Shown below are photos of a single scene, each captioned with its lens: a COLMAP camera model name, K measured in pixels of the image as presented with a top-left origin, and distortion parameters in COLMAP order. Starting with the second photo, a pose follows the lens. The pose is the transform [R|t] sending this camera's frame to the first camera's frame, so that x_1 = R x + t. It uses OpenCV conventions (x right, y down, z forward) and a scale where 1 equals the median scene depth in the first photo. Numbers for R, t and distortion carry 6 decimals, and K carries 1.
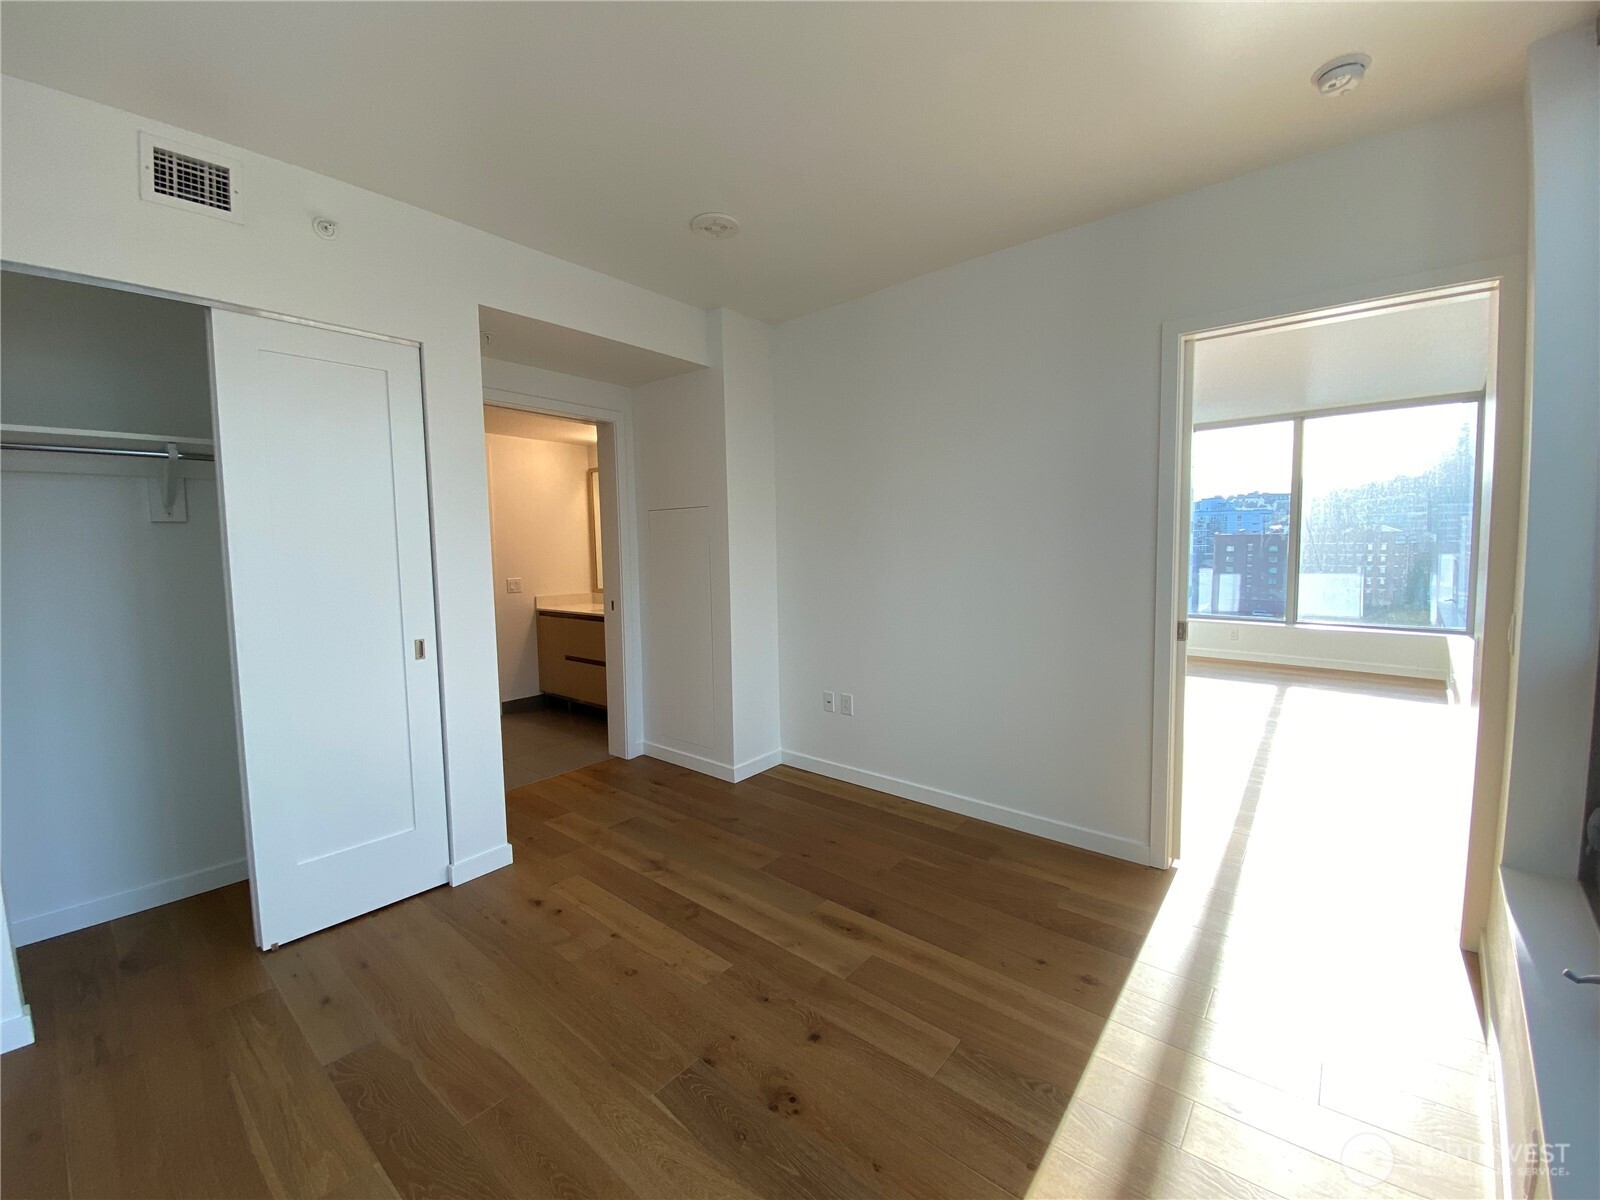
lens RADIAL K [[653.0, 0, 803.5], [0, 653.0, 592.4], [0, 0, 1]] dist [0.037695, -0.026720]
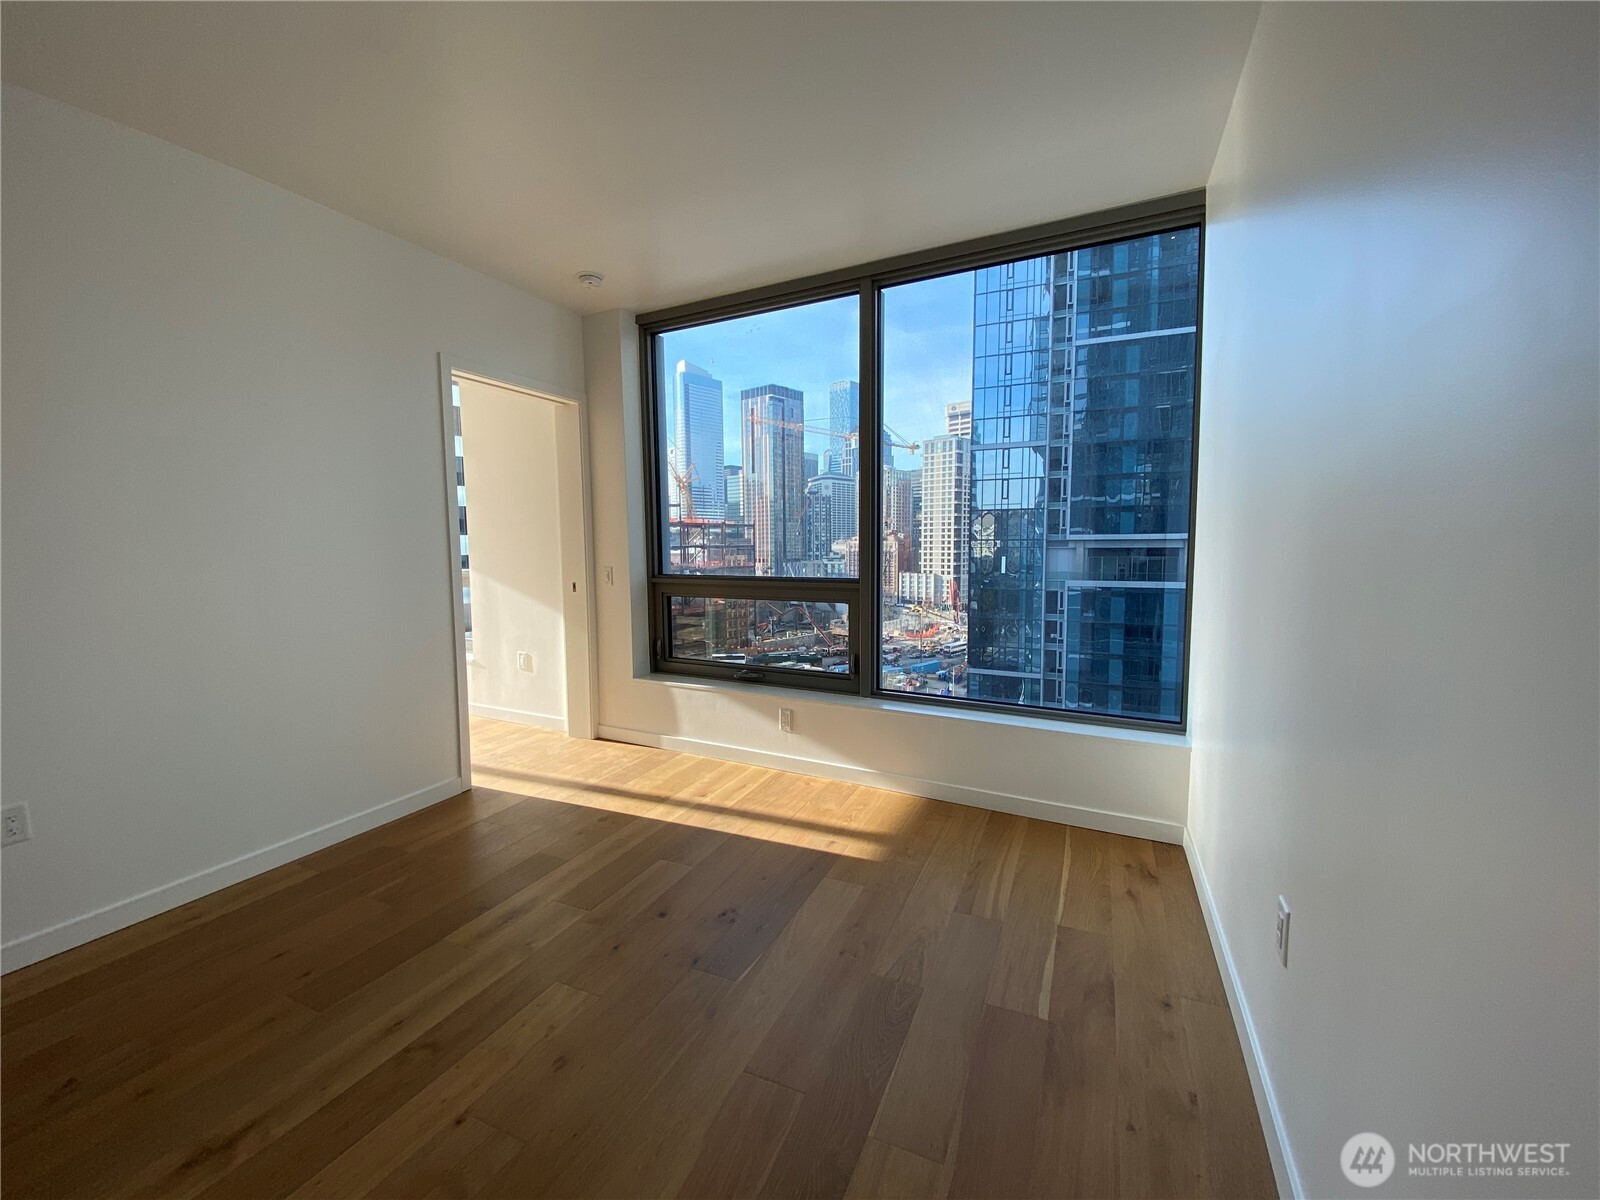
lens RADIAL K [[653.0, 0, 803.5], [0, 653.0, 592.4], [0, 0, 1]] dist [0.037695, -0.026720]
pose [[-0.266308, -0.062901, 0.961833, -0.997091], [0.085795, 0.992361, 0.088652, -0.011123], [-0.960062, 0.106129, -0.258877, 0.829942]]
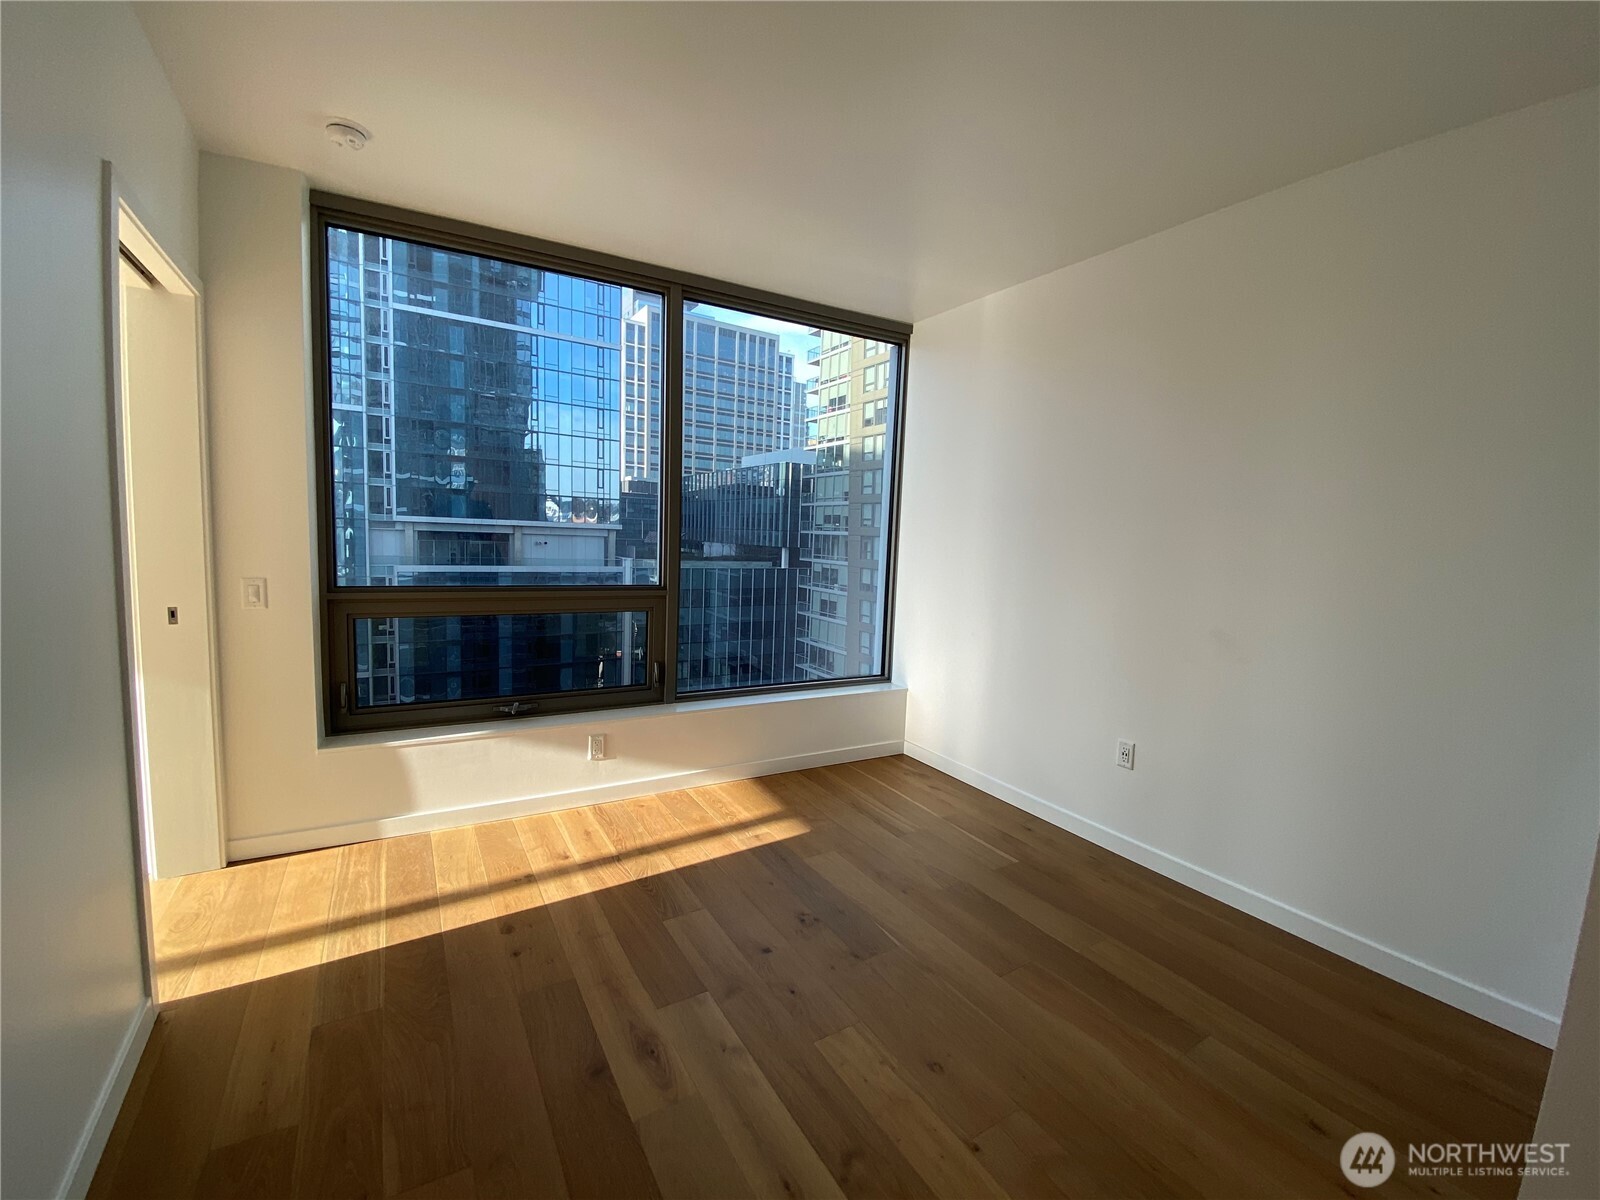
lens RADIAL K [[653.0, 0, 803.5], [0, 653.0, 592.4], [0, 0, 1]] dist [0.037695, -0.026720]
pose [[-0.950783, -0.051945, 0.305474, -0.311058], [-0.002517, 0.987110, 0.160021, -0.126509], [-0.309848, 0.151376, -0.938658, 1.651959]]
